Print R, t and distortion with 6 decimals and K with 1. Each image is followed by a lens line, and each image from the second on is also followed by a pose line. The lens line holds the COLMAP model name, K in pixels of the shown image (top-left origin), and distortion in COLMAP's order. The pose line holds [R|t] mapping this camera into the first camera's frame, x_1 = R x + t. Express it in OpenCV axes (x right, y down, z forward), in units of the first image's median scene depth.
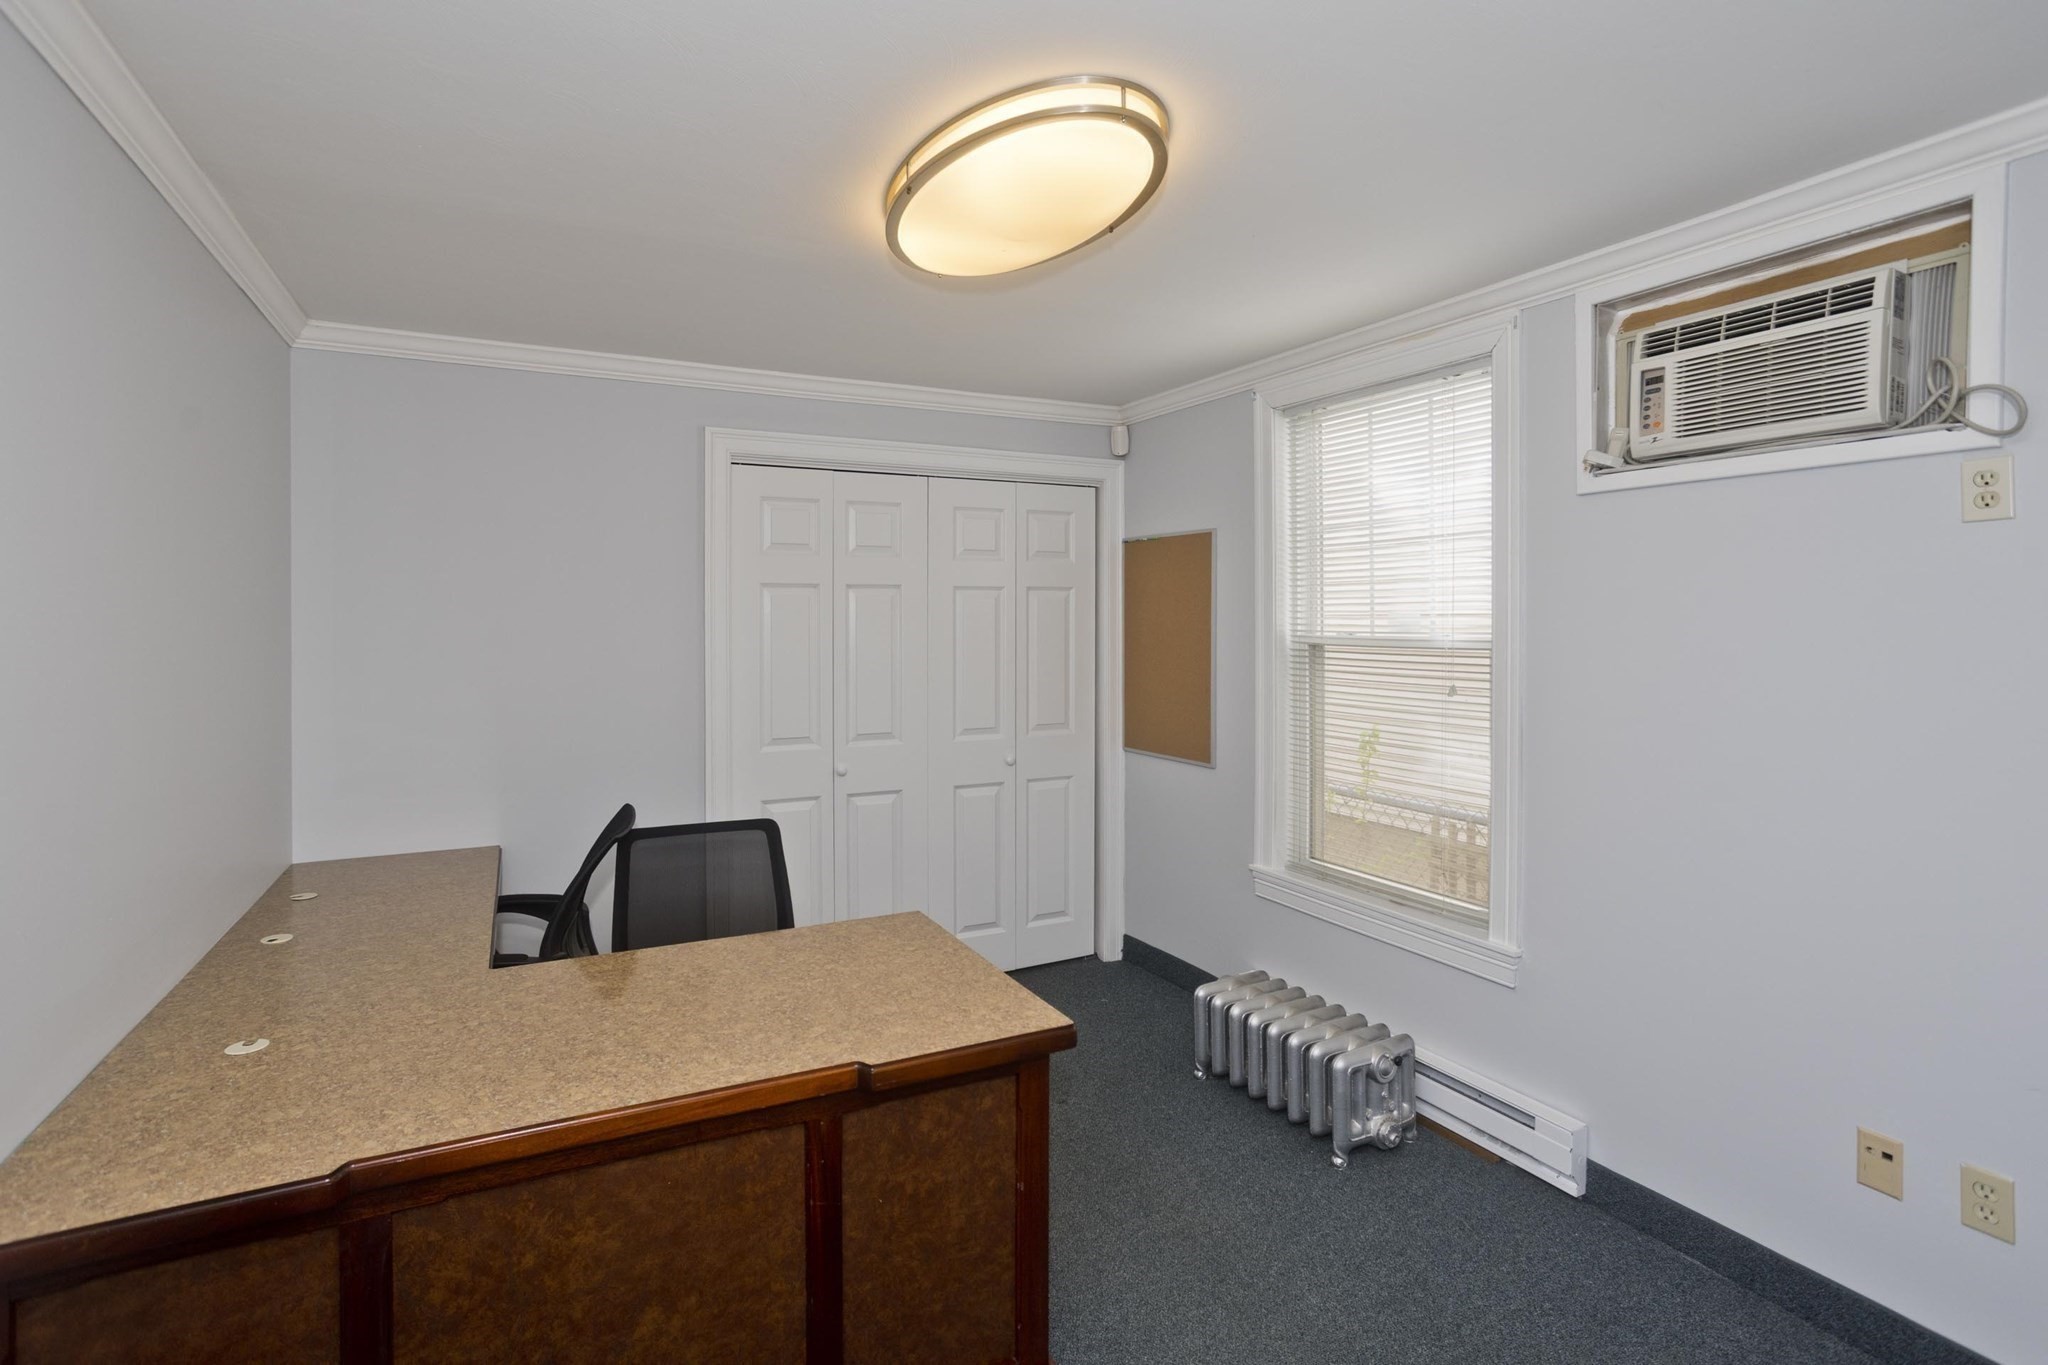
lens RADIAL K [[986.8, 0, 1010.8], [0, 986.8, 633.1], [0, 0, 1]] dist [-0.046396, 0.023704]
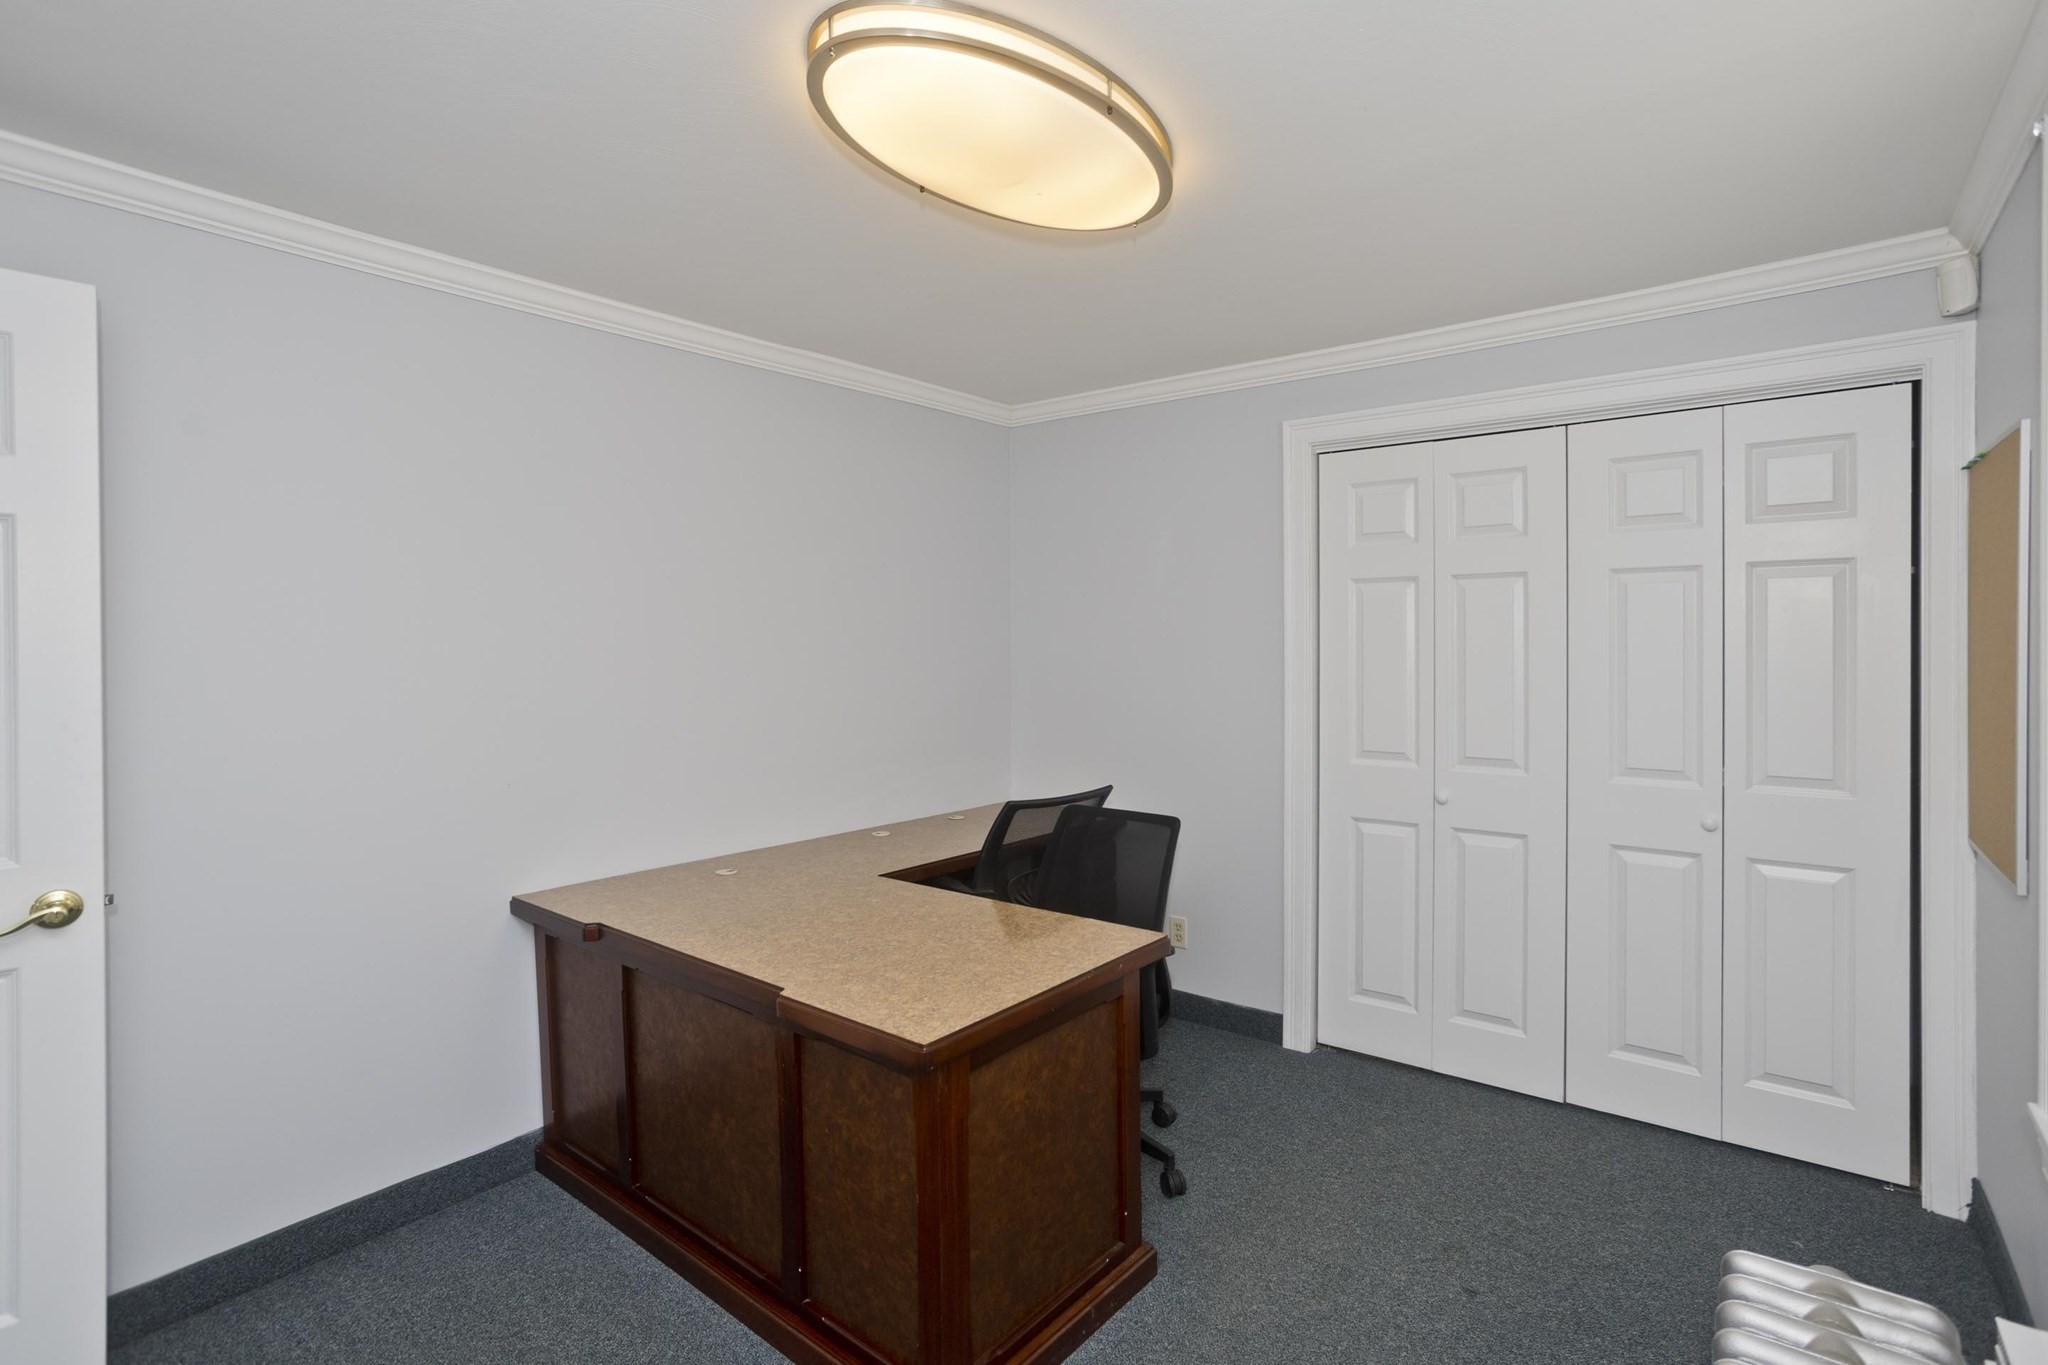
lens RADIAL K [[986.8, 0, 1010.8], [0, 986.8, 633.1], [0, 0, 1]] dist [-0.046396, 0.023704]
pose [[0.413430, -0.011322, -0.910465, 0.945611], [-0.001676, 0.999912, -0.013196, 0.024629], [0.910534, 0.006982, 0.413375, 0.697864]]
